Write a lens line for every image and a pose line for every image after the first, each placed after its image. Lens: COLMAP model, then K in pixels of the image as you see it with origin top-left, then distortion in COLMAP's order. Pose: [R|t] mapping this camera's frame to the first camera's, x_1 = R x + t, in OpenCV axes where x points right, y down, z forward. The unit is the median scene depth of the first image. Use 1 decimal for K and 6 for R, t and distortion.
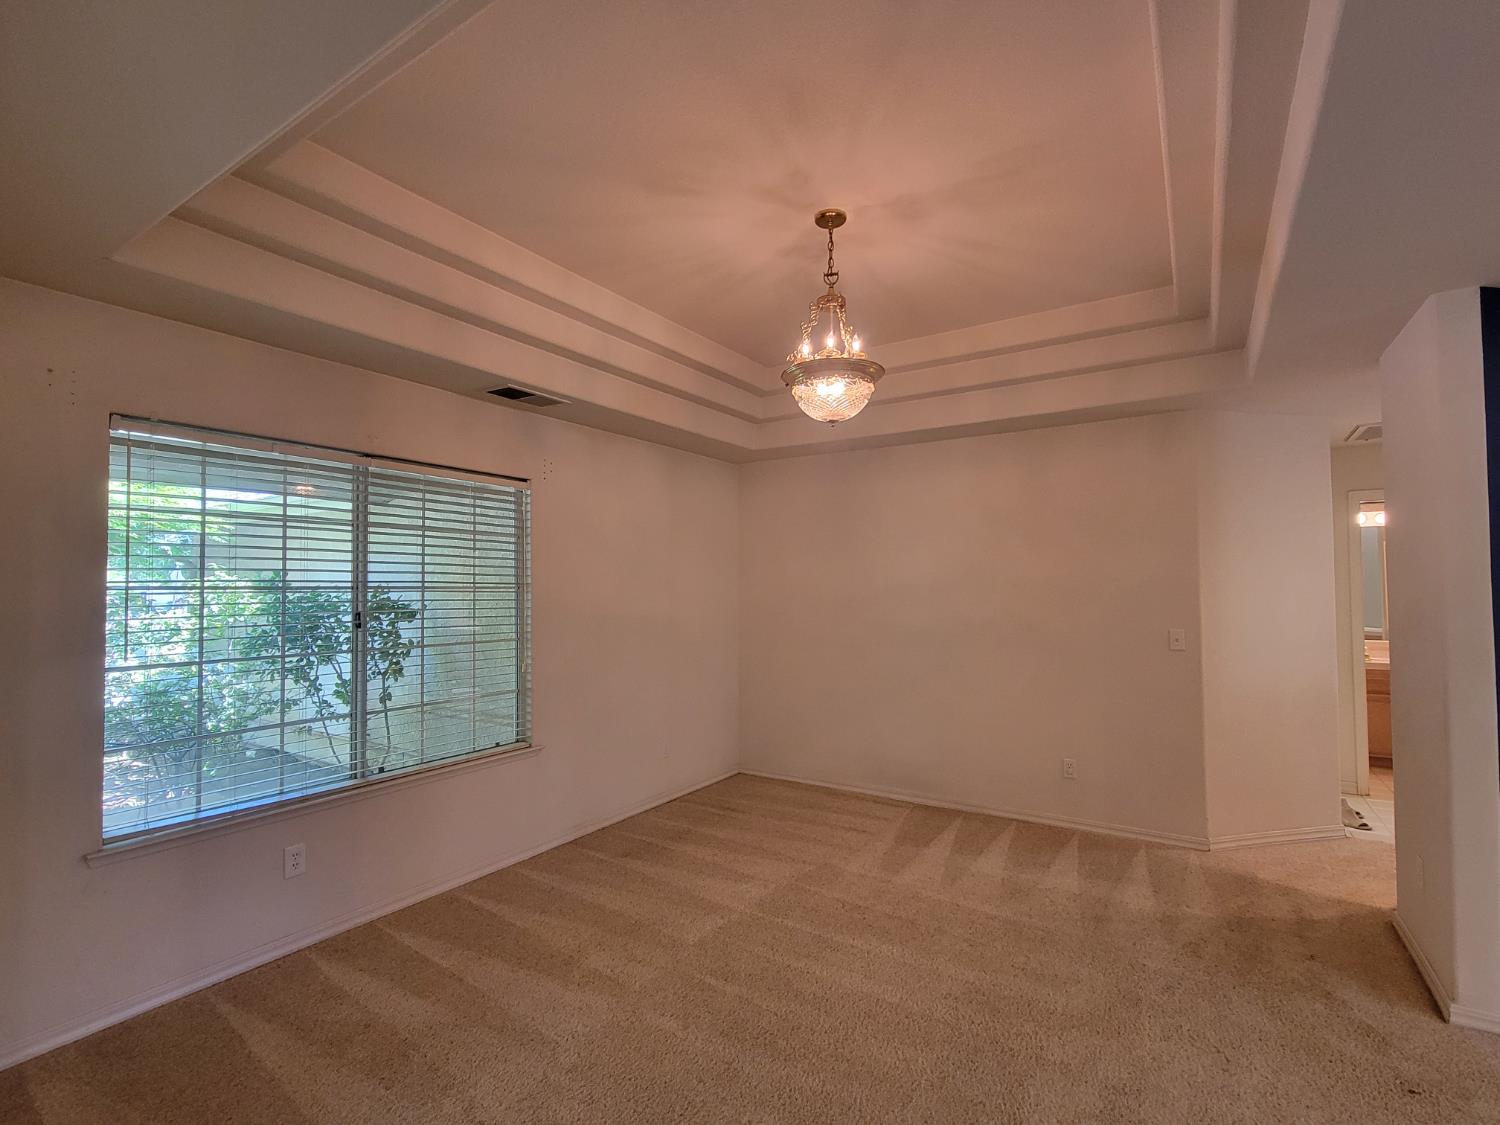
lens RADIAL K [[699.1, 0, 743.3], [0, 699.1, 571.3], [0, 0, 1]] dist [0.003135, 0.001365]
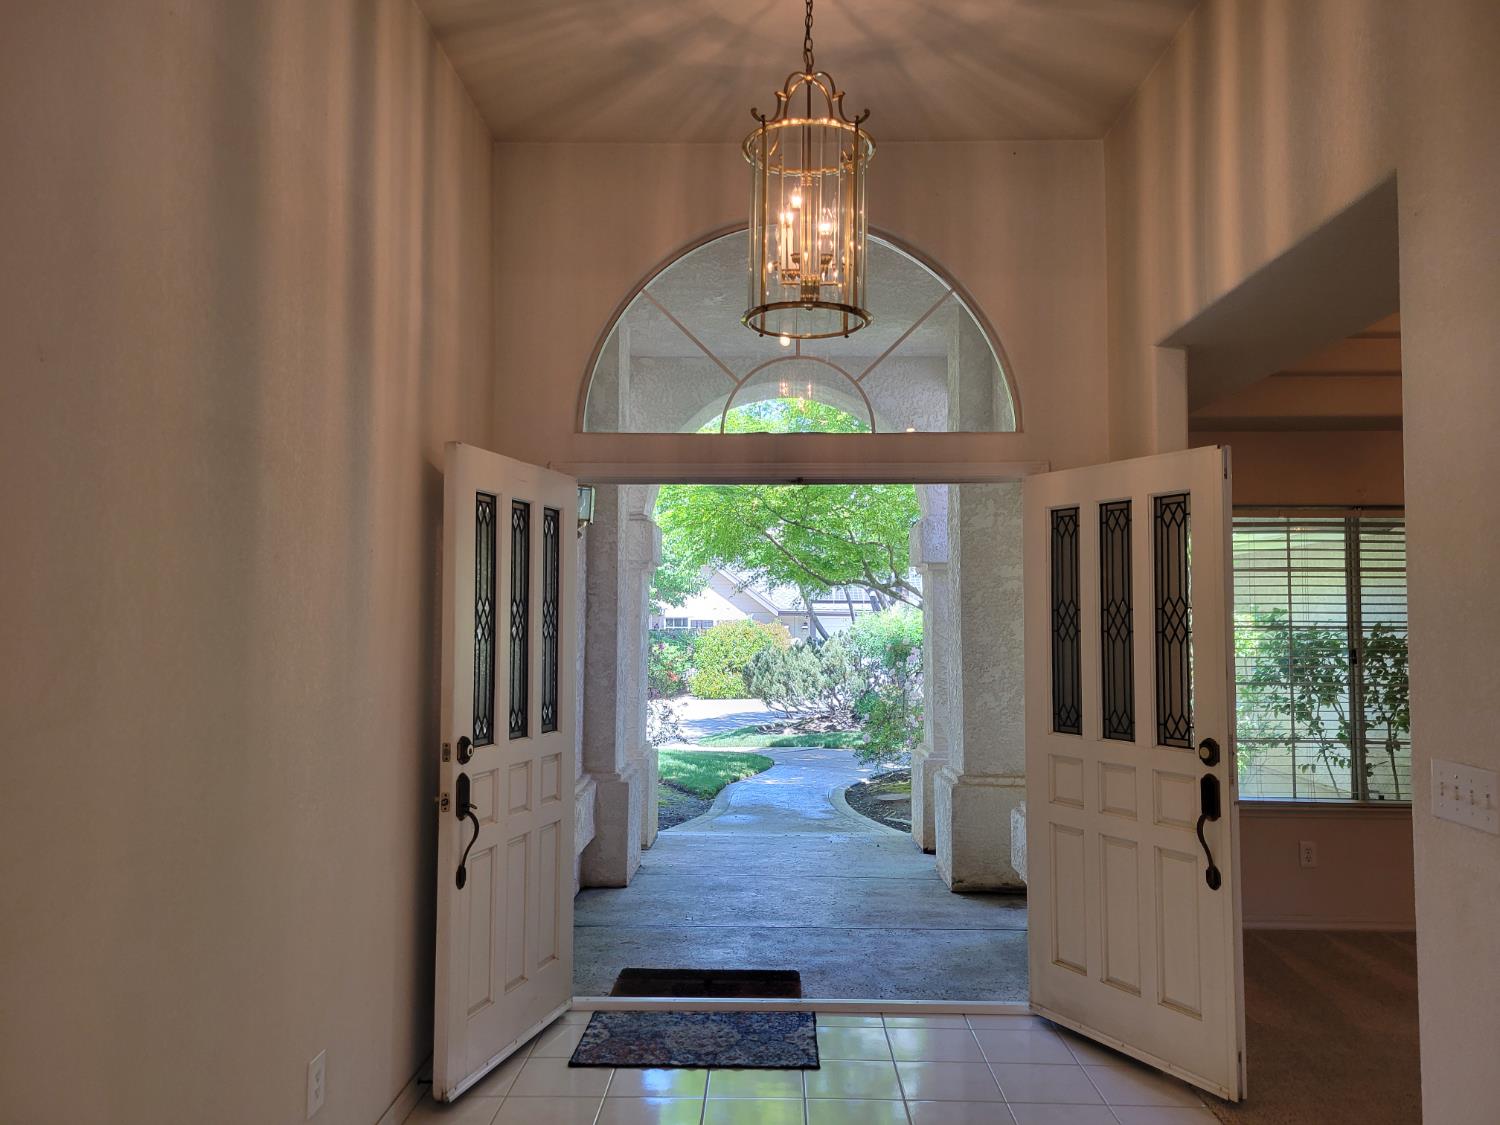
lens RADIAL K [[1131.3, 0, 746.7], [0, 1131.3, 569.3], [0, 0, 1]] dist [0.033161, 0.006582]
pose [[0.536067, -0.032345, -0.843556, 0.373472], [0.016537, 0.999476, -0.027815, -0.027391], [0.844014, 0.000961, 0.536321, -0.627862]]
